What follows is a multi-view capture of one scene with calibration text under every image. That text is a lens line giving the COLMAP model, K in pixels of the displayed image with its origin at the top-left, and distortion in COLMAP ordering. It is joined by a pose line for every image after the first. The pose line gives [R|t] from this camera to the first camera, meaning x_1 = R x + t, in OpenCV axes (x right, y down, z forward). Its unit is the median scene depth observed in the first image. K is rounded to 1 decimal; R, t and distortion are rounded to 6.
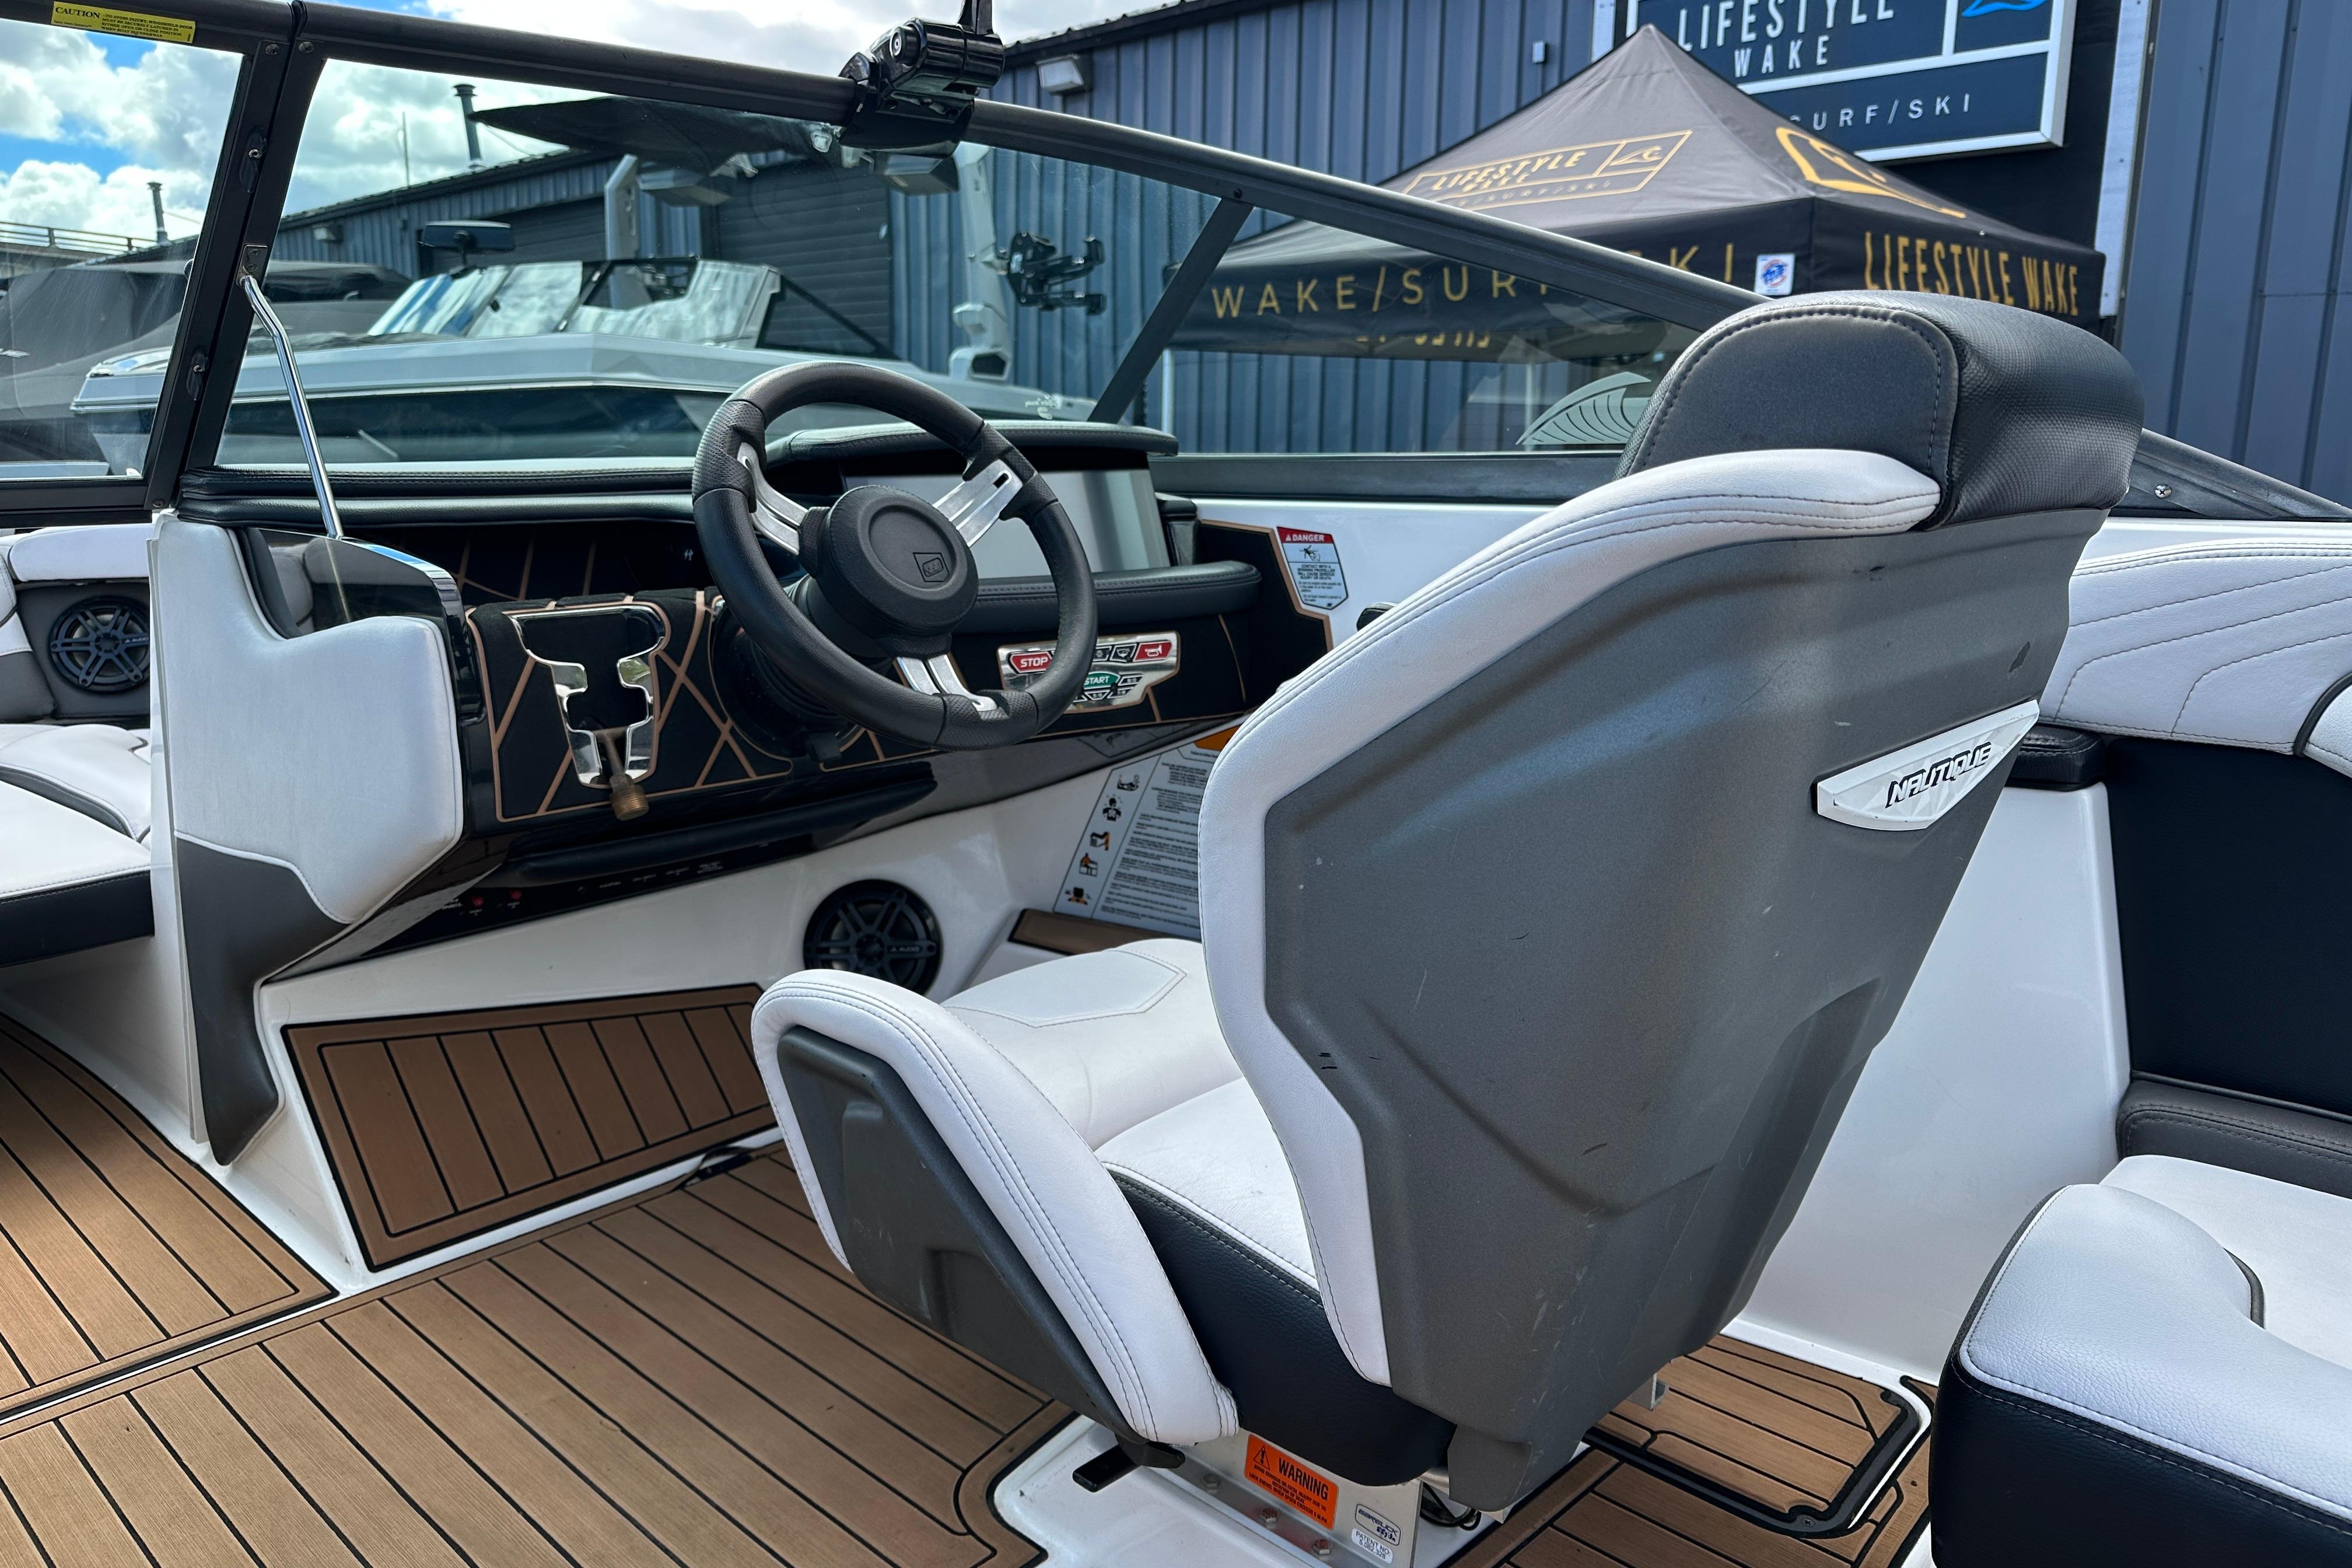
lens RADIAL K [[1686.6, 0, 1109.4], [0, 1686.6, 727.4], [0, 0, 1]] dist [-0.009985, -0.008155]
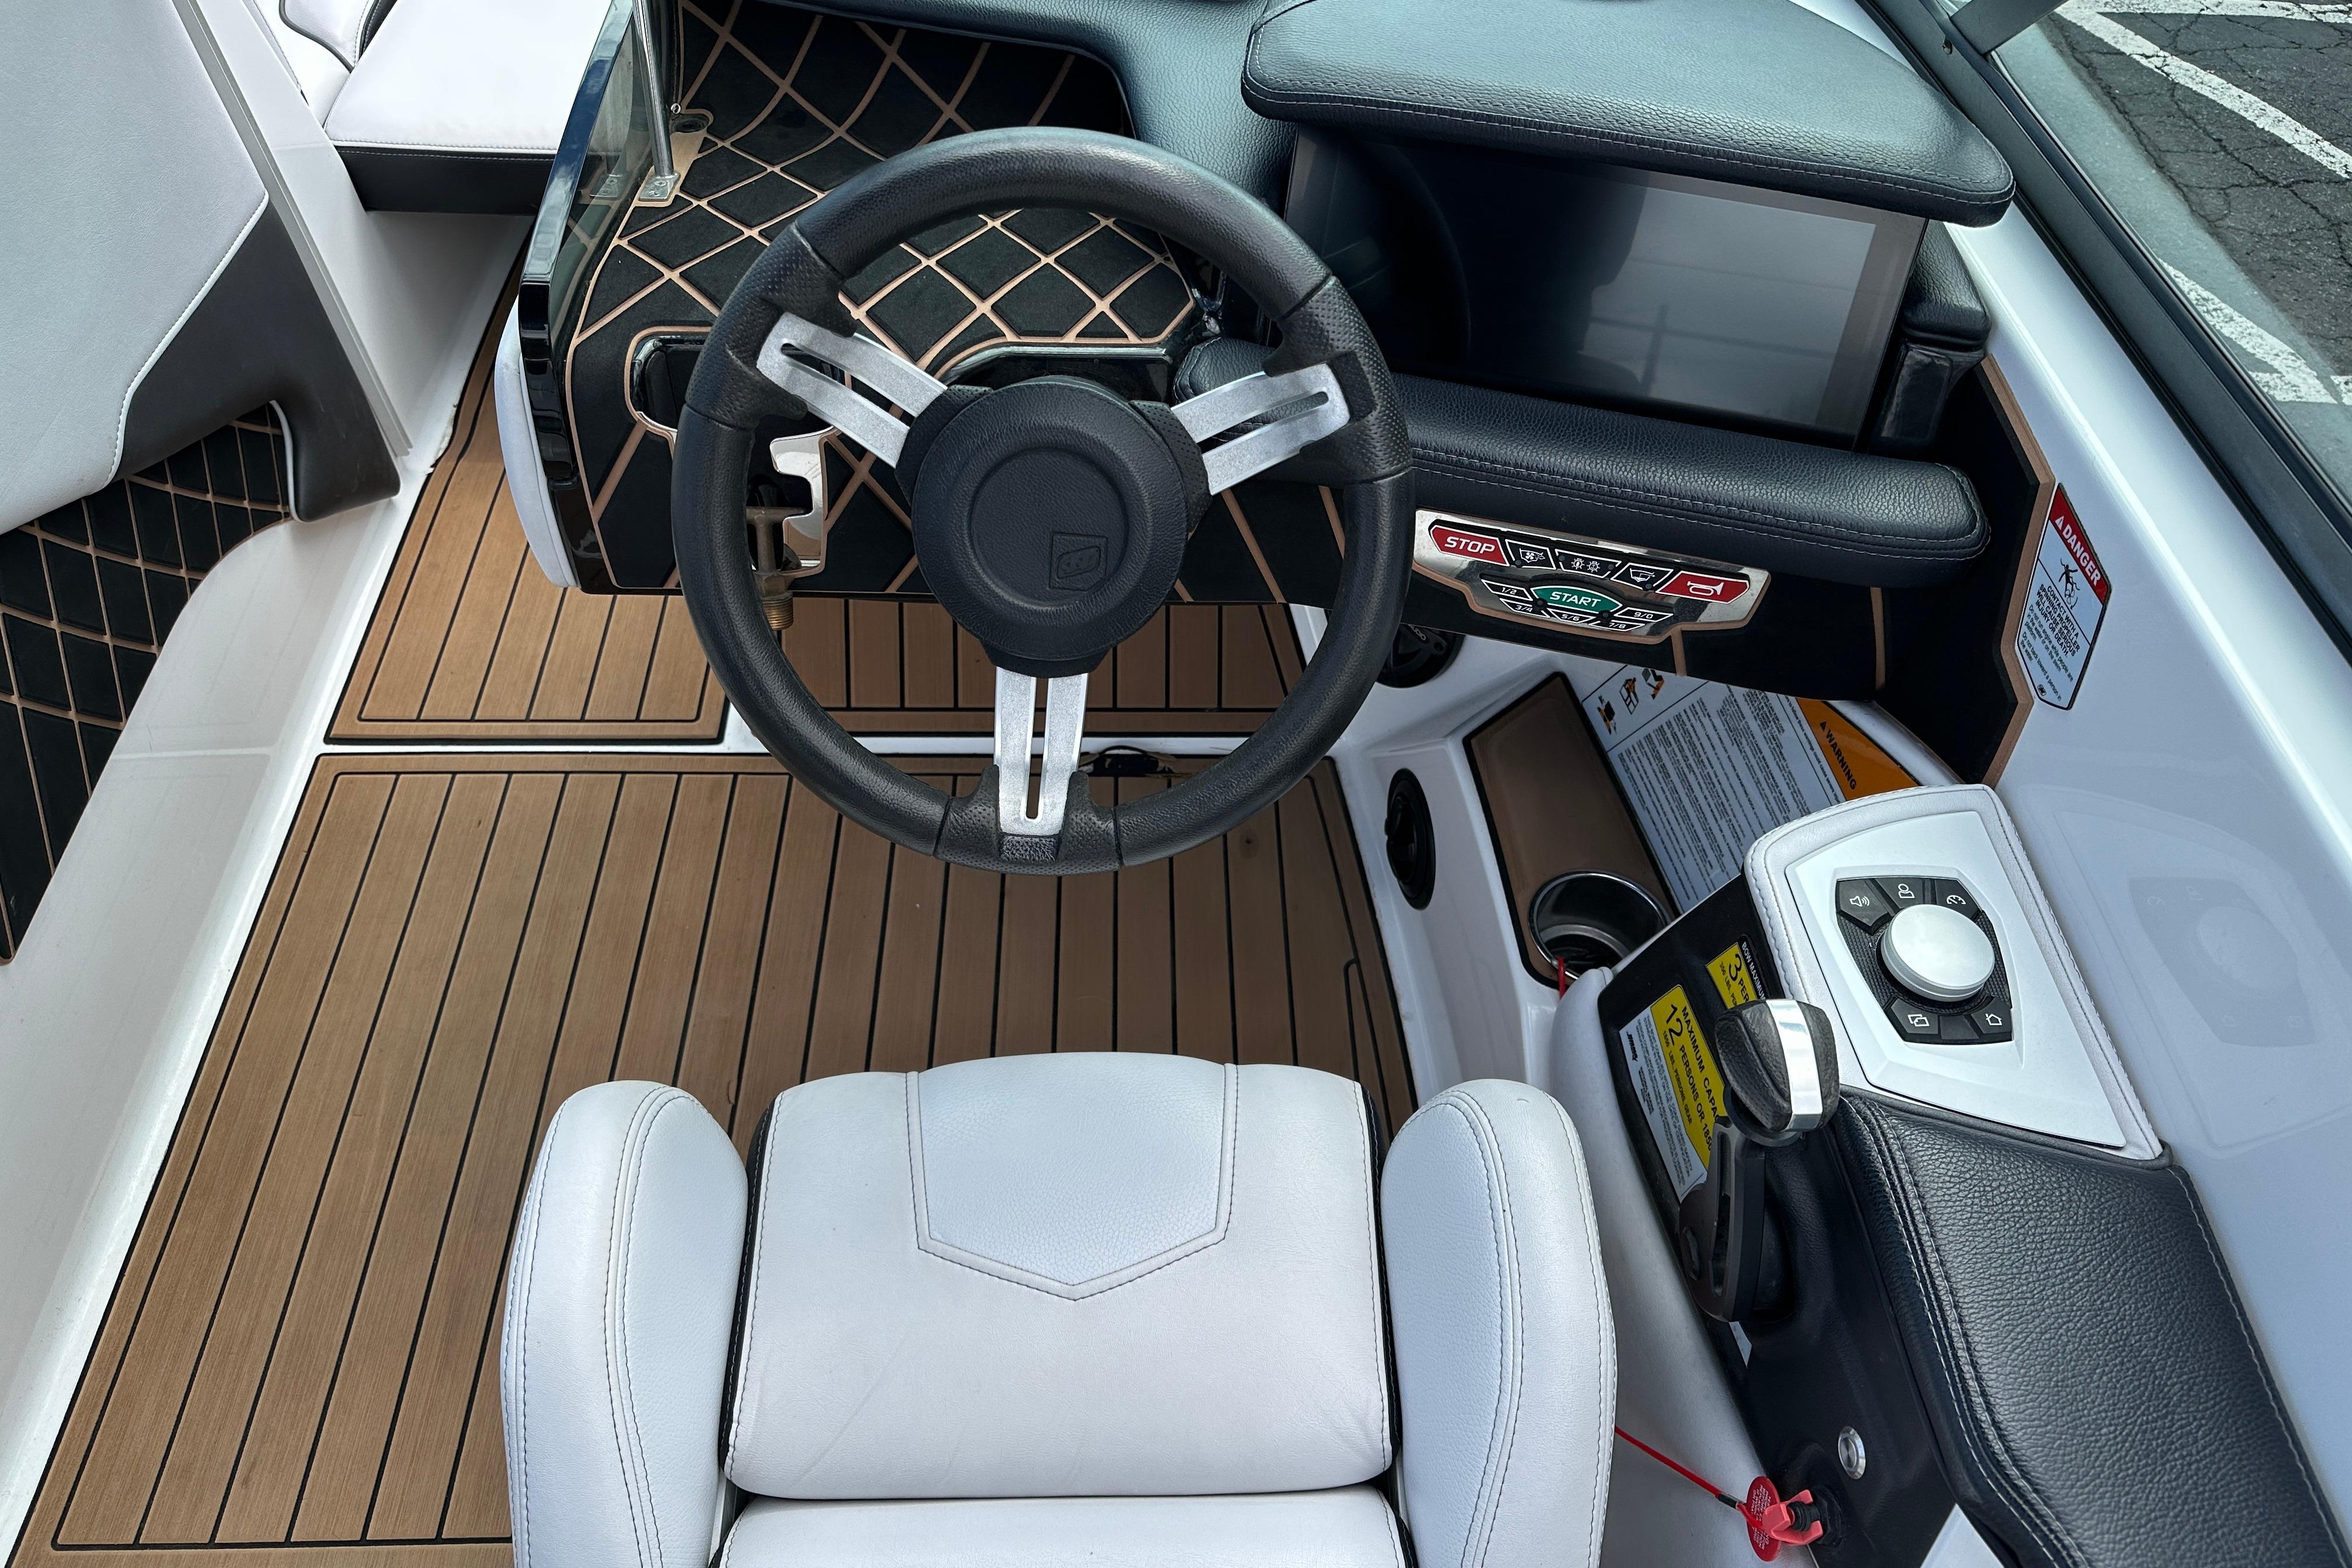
lens RADIAL K [[1686.6, 0, 1109.4], [0, 1686.6, 727.4], [0, 0, 1]] dist [-0.009985, -0.008155]
pose [[0.713721, 0.539329, -0.446908, 0.188638], [-0.128340, 0.727942, 0.673520, -0.428149], [0.688572, -0.423349, 0.588765, 0.587460]]
